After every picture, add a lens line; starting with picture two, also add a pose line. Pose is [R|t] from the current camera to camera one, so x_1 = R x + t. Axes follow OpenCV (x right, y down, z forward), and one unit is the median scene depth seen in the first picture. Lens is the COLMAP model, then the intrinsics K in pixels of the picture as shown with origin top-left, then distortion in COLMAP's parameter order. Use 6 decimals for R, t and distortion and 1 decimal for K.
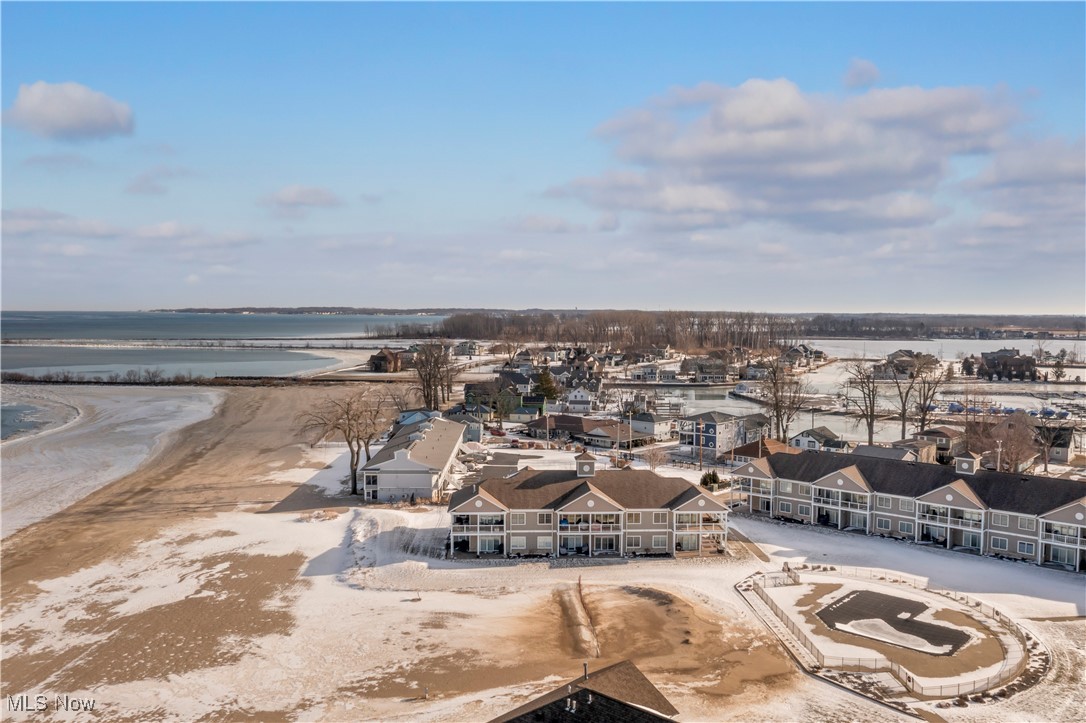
lens RADIAL K [[854.0, 0, 543.8], [0, 854.0, 393.1], [0, 0, 1]] dist [-0.009378, 0.004538]
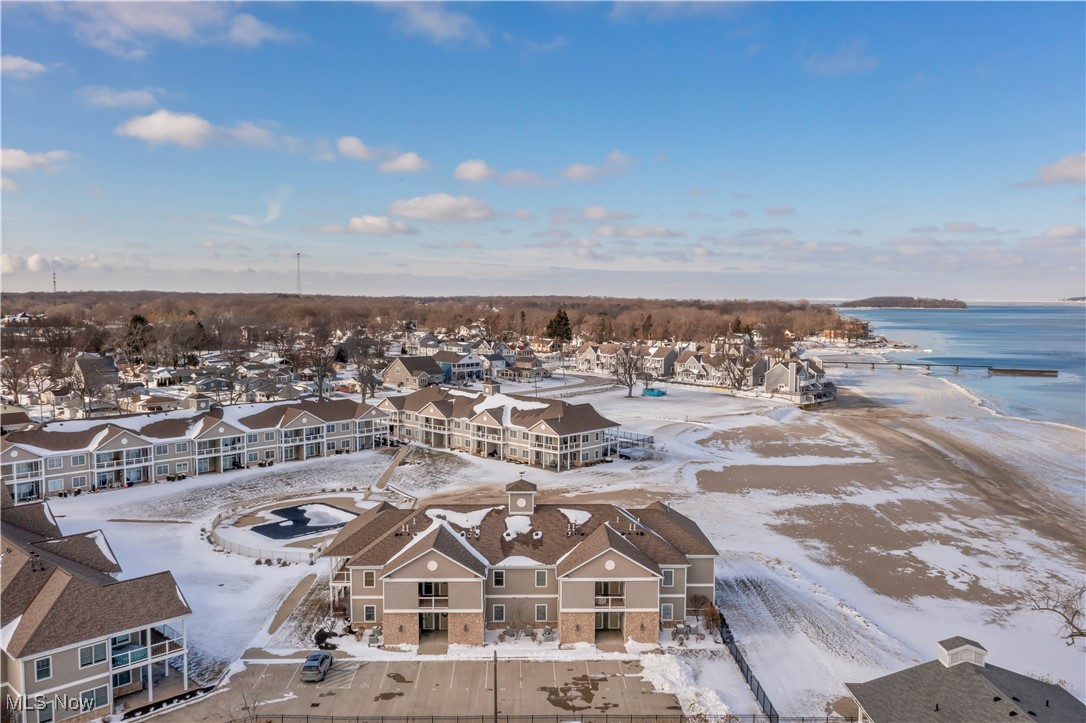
lens RADIAL K [[863.5, 0, 545.5], [0, 863.5, 362.7], [0, 0, 1]] dist [-0.009894, 0.009722]
pose [[-0.999589, -0.013717, 0.025155, 0.015859], [-0.009122, 0.984626, 0.174435, -0.181446], [-0.027161, 0.174134, -0.984347, 2.057460]]
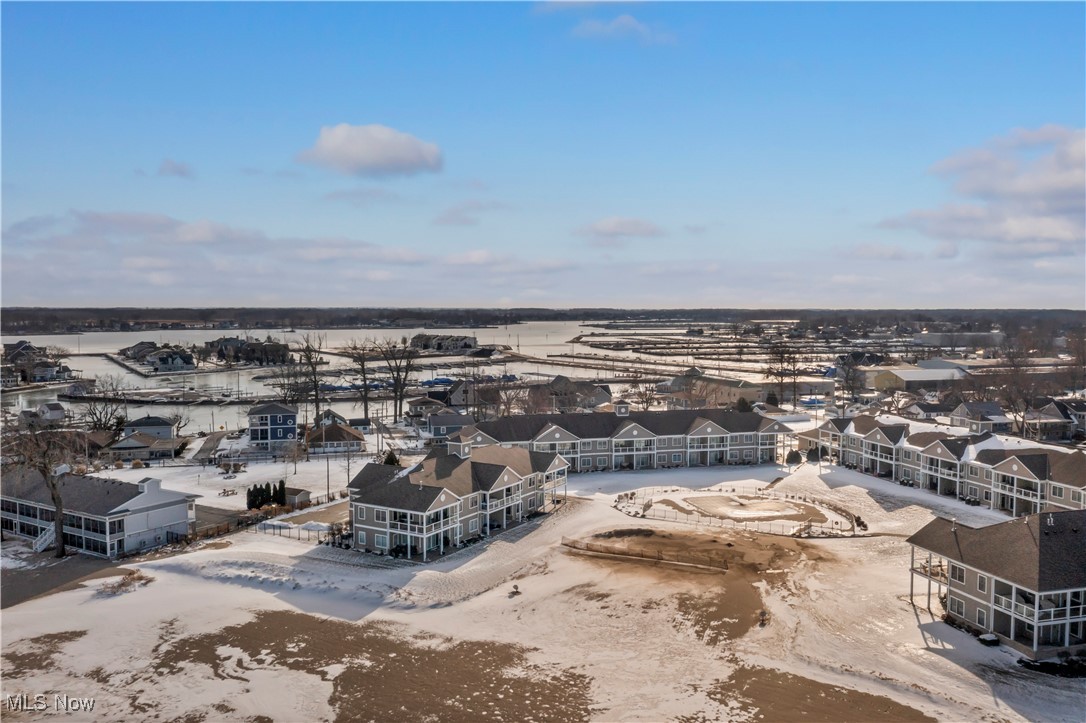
lens RADIAL K [[863.0, 0, 543.0], [0, 863.0, 361.5], [0, 0, 1]] dist [-0.011485, 0.005062]
pose [[0.540900, -0.057969, 0.839087, -0.935847], [0.082563, 0.996463, 0.015619, -0.032367], [-0.837025, 0.060829, 0.543773, 0.423425]]
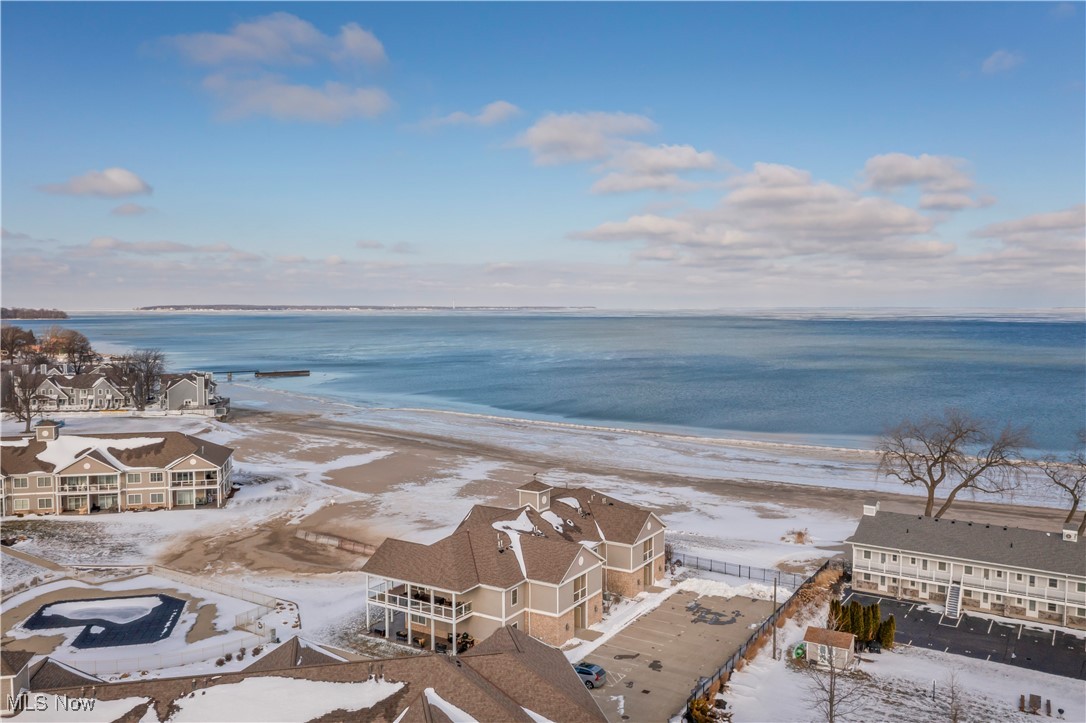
lens RADIAL K [[863.0, 0, 543.0], [0, 863.0, 361.5], [0, 0, 1]] dist [-0.011485, 0.005062]
pose [[-0.568174, 0.045307, -0.821660, 0.839937], [-0.083510, 0.990154, 0.112344, -0.154275], [0.818660, 0.132448, -0.558797, 1.752131]]
